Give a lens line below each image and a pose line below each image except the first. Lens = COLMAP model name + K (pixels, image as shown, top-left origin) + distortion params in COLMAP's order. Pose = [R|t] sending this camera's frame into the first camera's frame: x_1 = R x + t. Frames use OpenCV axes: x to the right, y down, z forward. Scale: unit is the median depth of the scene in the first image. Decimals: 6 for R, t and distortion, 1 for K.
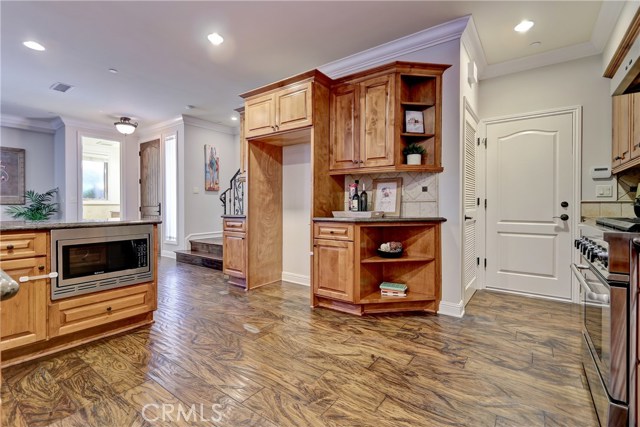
lens RADIAL K [[295.0, 0, 321.0], [0, 295.0, 207.4], [0, 0, 1]] dist [0.002216, -0.003326]
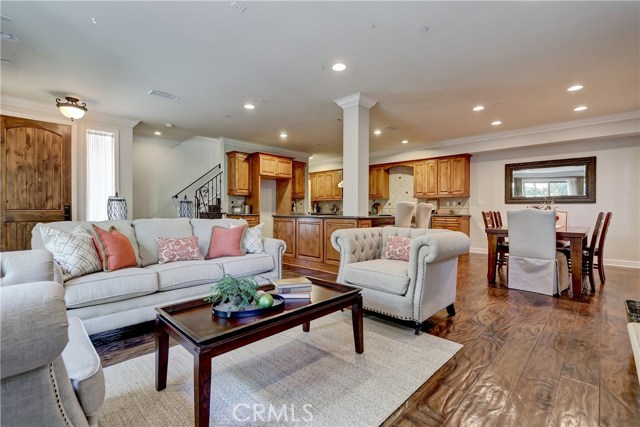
lens RADIAL K [[295.0, 0, 307.8], [0, 295.0, 213.7], [0, 0, 1]] dist [0.002216, -0.003326]
pose [[0.147132, -0.011202, 0.989053, -2.491303], [0.004511, 0.999933, 0.010654, 0.004526], [-0.989107, 0.002894, 0.147172, 0.472533]]
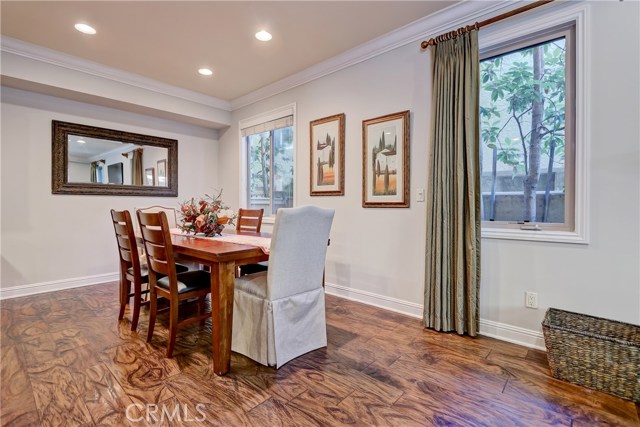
lens RADIAL K [[295.0, 0, 319.8], [0, 295.0, 206.4], [0, 0, 1]] dist [0.002216, -0.003326]
pose [[-0.995780, -0.001133, 0.091762, -1.260090], [0.000188, 0.999897, 0.014378, -0.007299], [-0.091769, 0.014335, -0.995677, 0.408148]]
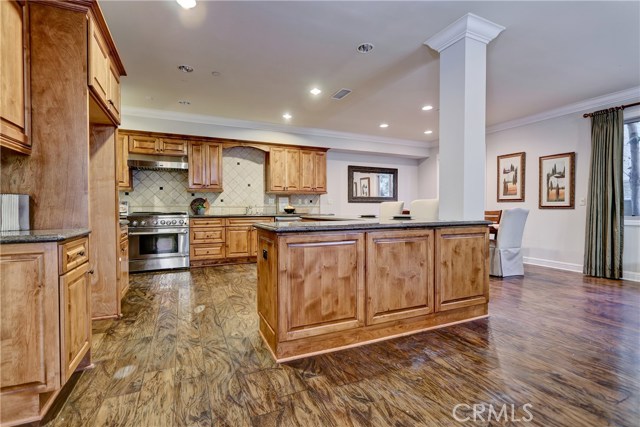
lens RADIAL K [[295.0, 0, 319.6], [0, 295.0, 213.3], [0, 0, 1]] dist [0.002216, -0.003326]
pose [[-0.873233, -0.006308, 0.487263, -1.037606], [0.006323, 0.999685, 0.024275, -0.012682], [-0.487262, 0.024279, -0.872918, 1.489231]]
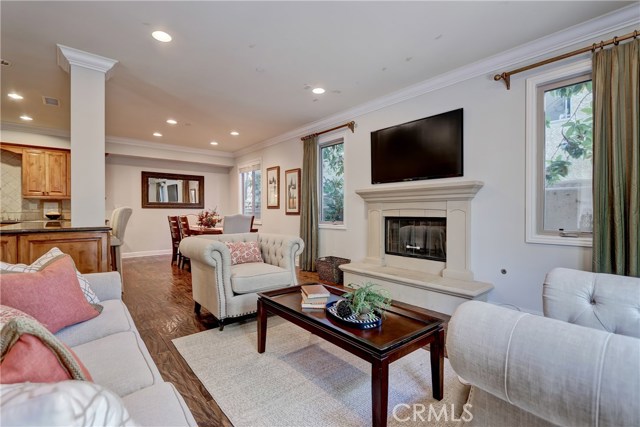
lens RADIAL K [[295.0, 0, 318.6], [0, 295.0, 213.8], [0, 0, 1]] dist [0.002216, -0.003326]
pose [[-0.970779, -0.000497, 0.239975, -2.016770], [0.002946, 0.999898, 0.013986, -0.023823], [-0.239957, 0.014285, -0.970678, 1.273951]]
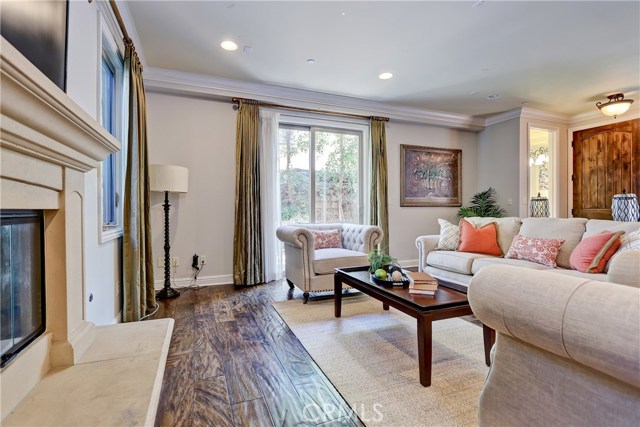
lens RADIAL K [[295.0, 0, 321.7], [0, 295.0, 206.7], [0, 0, 1]] dist [0.002216, -0.003326]
pose [[0.855309, -0.005859, -0.518085, -1.671366], [-0.001837, 0.999895, -0.014340, 0.008862], [0.518115, 0.013217, 0.855209, -0.123633]]
